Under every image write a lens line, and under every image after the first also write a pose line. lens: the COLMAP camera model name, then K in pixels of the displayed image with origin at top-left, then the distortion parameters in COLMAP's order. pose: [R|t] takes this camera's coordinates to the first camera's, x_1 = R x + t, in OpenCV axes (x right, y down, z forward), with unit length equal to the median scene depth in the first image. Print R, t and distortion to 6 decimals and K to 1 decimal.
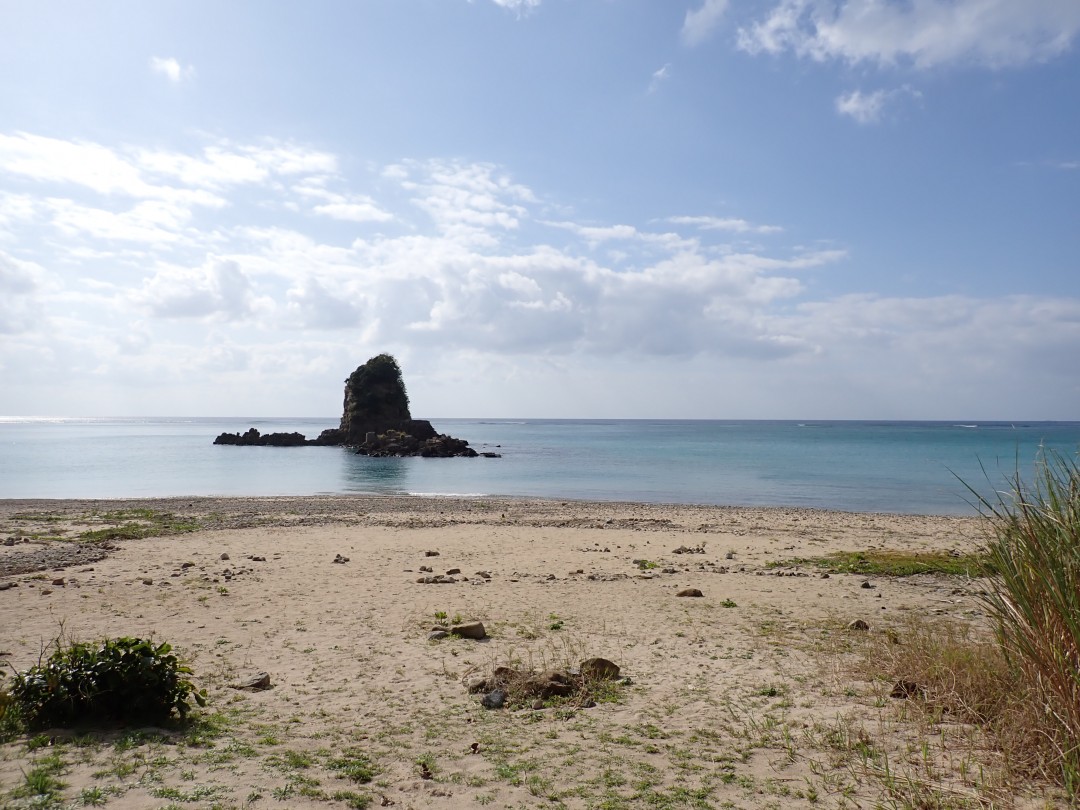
lens RADIAL K [[798.9, 0, 538.6], [0, 798.9, 404.4], [0, 0, 1]] dist [-0.006537, -0.004778]
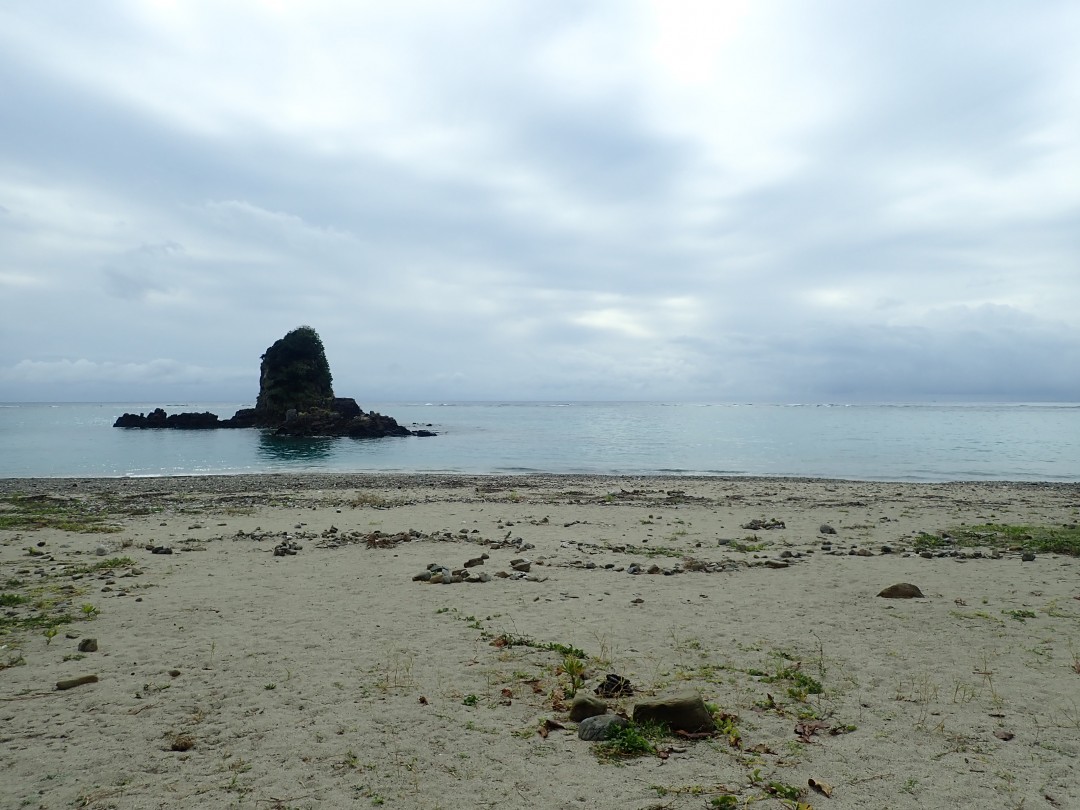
lens RADIAL K [[789.1, 0, 523.1], [0, 789.1, 404.6], [0, 0, 1]] dist [0.007739, 0.000220]
pose [[0.996181, -0.006840, 0.087039, -0.119331], [0.005263, 0.999818, 0.018336, 0.068283], [-0.087148, -0.017808, 0.996036, 0.355179]]
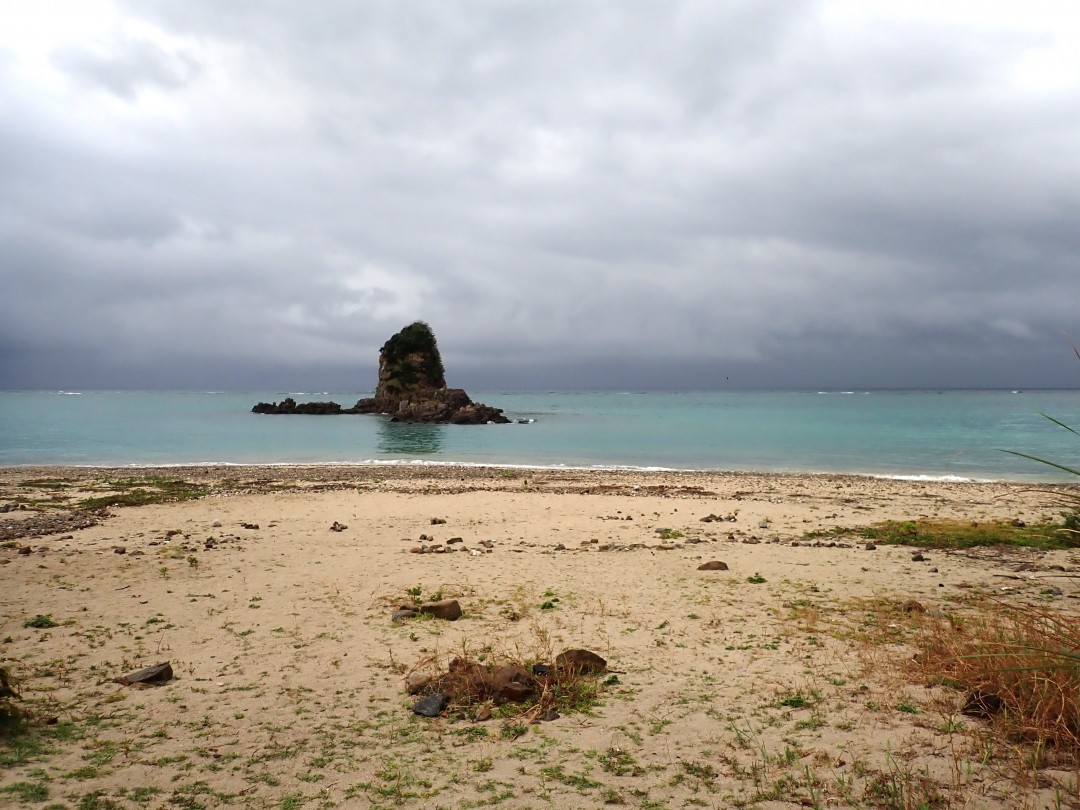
lens RADIAL K [[798.5, 0, 540.1], [0, 798.5, 402.6], [0, 0, 1]] dist [-0.001059, -0.003900]
pose [[0.998771, -0.004670, -0.049336, 0.035659], [0.006362, 0.999395, 0.034197, 0.021207], [0.049146, -0.034469, 0.998197, 0.099915]]
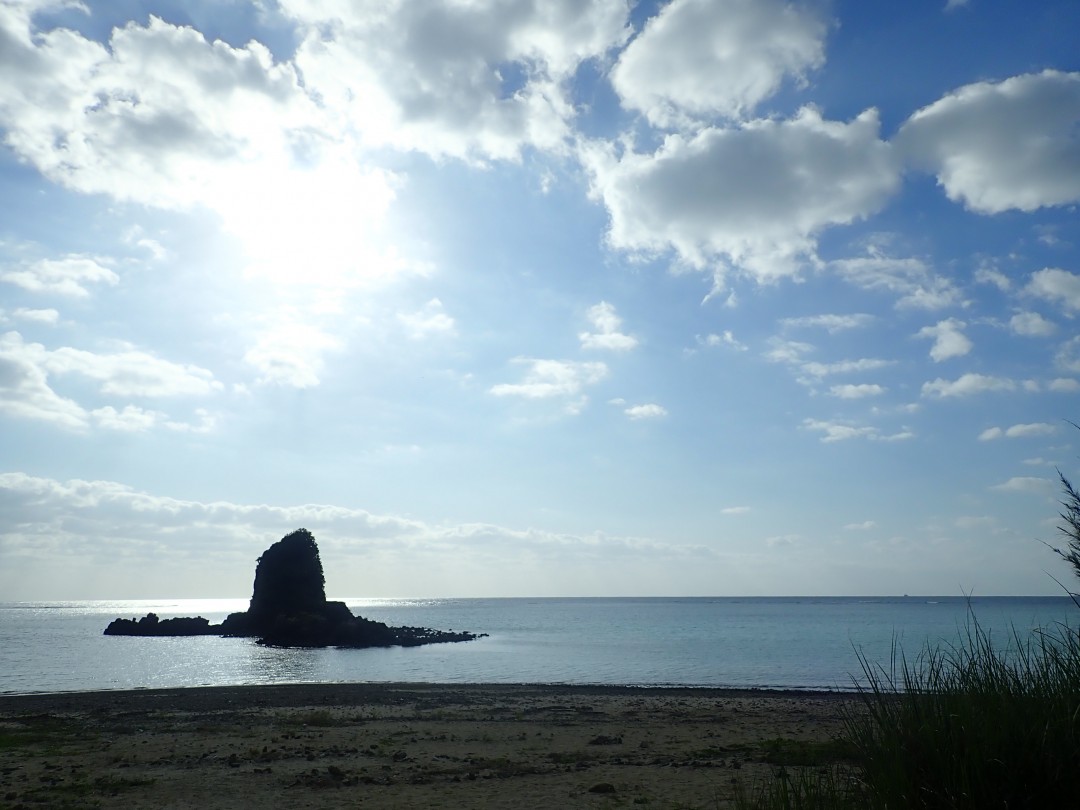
lens RADIAL K [[805.5, 0, 538.6], [0, 805.5, 402.5], [0, 0, 1]] dist [0.007211, -0.003988]
pose [[0.995812, 0.010914, 0.090766, 0.015918], [0.009041, 0.976225, -0.216569, -0.008083], [-0.090972, 0.216483, 0.972039, -0.037859]]
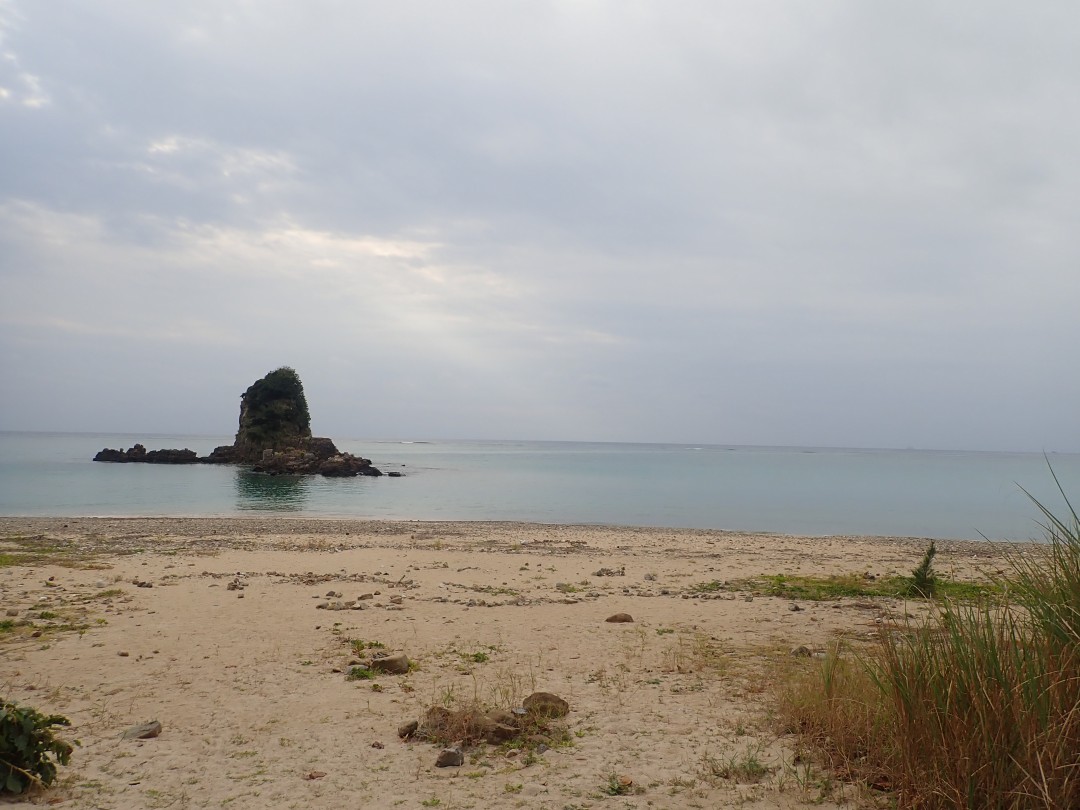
lens RADIAL K [[802.3, 0, 536.8], [0, 802.3, 406.0], [0, 0, 1]] dist [0.003864, -0.004236]
pose [[0.992997, 0.020044, 0.116425, -0.021087], [-0.017219, 0.999534, -0.025214, 0.006927], [-0.116876, 0.023033, 0.992879, 0.042949]]
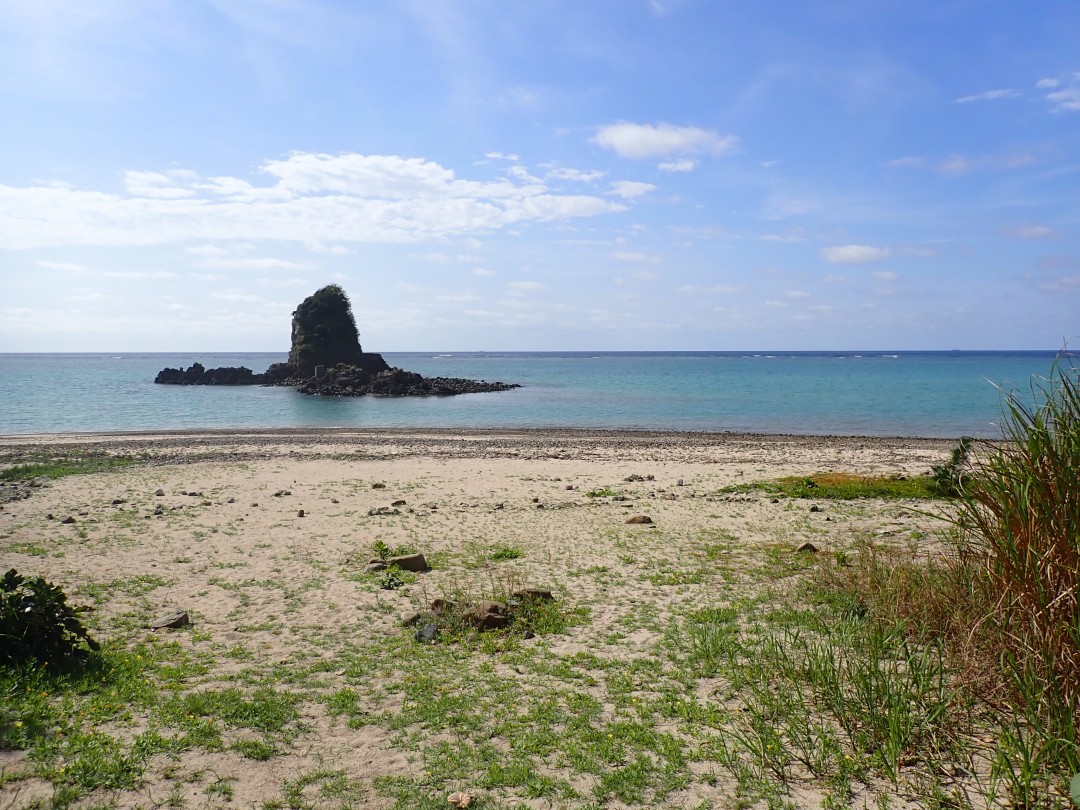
lens RADIAL K [[800.9, 0, 538.6], [0, 800.9, 404.7], [0, 0, 1]] dist [0.004348, -0.003849]
pose [[0.998400, -0.011506, 0.055371, 0.010410], [0.006826, 0.996445, 0.083974, 0.009028], [-0.056140, -0.083461, 0.994928, 0.029693]]
